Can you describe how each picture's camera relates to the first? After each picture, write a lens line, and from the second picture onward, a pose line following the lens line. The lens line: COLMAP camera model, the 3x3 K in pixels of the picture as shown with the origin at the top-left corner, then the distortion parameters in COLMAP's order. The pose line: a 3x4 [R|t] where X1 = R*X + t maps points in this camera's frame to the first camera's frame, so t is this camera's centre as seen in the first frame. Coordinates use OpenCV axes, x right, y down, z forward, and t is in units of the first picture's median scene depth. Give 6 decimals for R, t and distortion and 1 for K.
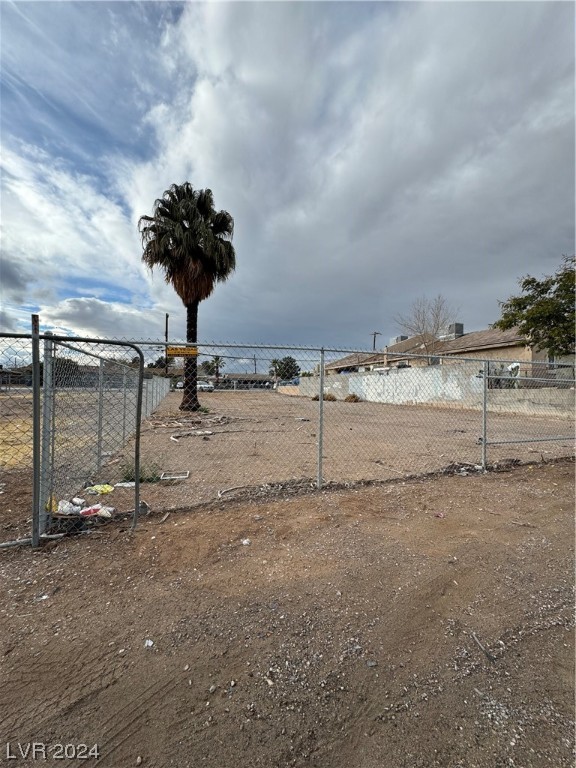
lens RADIAL K [[309.3, 0, 287.1], [0, 309.3, 386.0], [0, 0, 1]] dist [-0.001365, -0.000301]
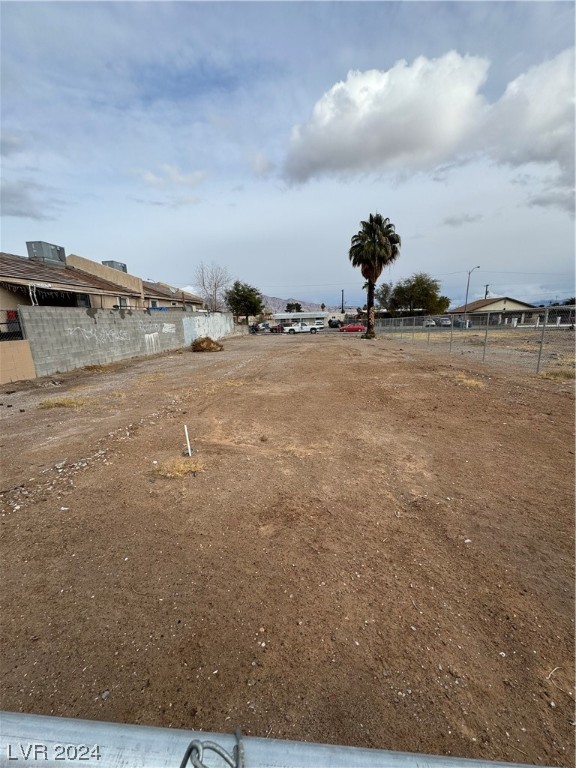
lens RADIAL K [[309.3, 0, 287.1], [0, 309.3, 386.0], [0, 0, 1]] dist [-0.001365, -0.000301]
pose [[-0.908354, -0.070743, 0.412174, -0.692486], [0.019801, 0.977208, 0.211360, -0.036082], [-0.417732, 0.200151, -0.886250, 3.162108]]
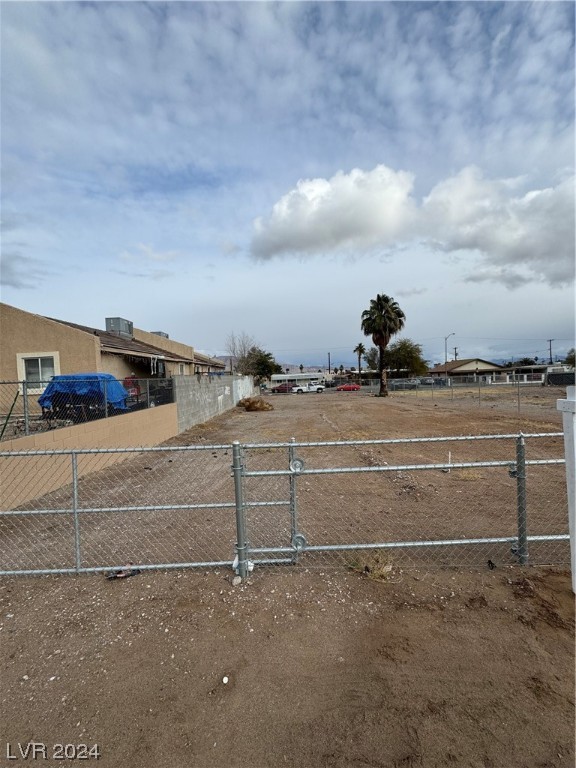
lens RADIAL K [[308.8, 0, 288.0], [0, 308.8, 384.0], [0, 0, 1]] dist [-0.001244, 0.000358]
pose [[-0.940616, 0.026934, 0.338402, -0.434264], [0.034562, 0.999266, 0.016535, -0.054298], [-0.337708, 0.027249, -0.940857, 3.438432]]
